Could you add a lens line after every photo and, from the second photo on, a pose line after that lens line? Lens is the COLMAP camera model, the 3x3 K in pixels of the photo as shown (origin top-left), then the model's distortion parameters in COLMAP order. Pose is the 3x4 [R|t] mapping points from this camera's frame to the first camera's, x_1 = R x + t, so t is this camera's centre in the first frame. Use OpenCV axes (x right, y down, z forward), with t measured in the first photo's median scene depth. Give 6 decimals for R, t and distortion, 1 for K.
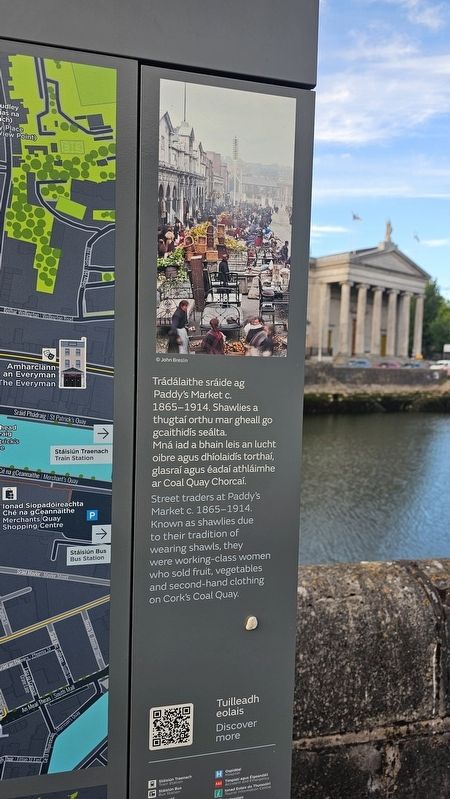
lens RADIAL K [[507.1, 0, 225.9], [0, 507.1, 393.5], [0, 0, 1]] dist [0.045085, -0.027363]
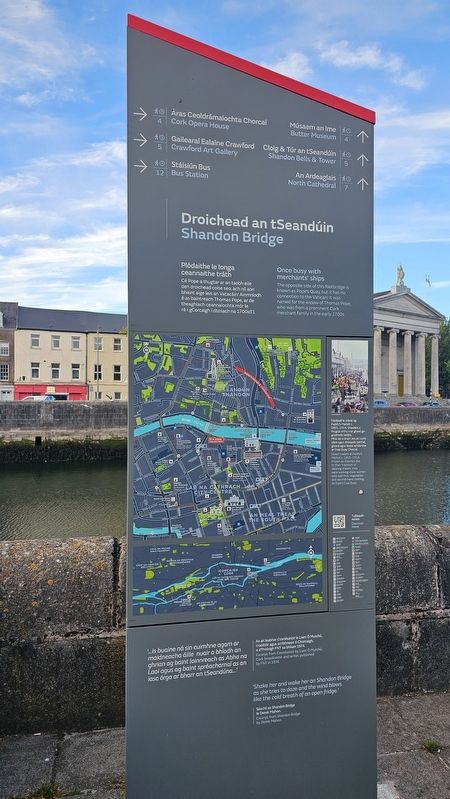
lens RADIAL K [[507.1, 0, 217.7], [0, 507.1, 399.3], [0, 0, 1]] dist [0.045085, -0.027363]
pose [[0.998458, -0.029385, -0.047099, -0.259637], [0.025778, 0.996817, -0.075438, 0.025416], [0.049166, 0.074107, 0.996038, -0.883881]]
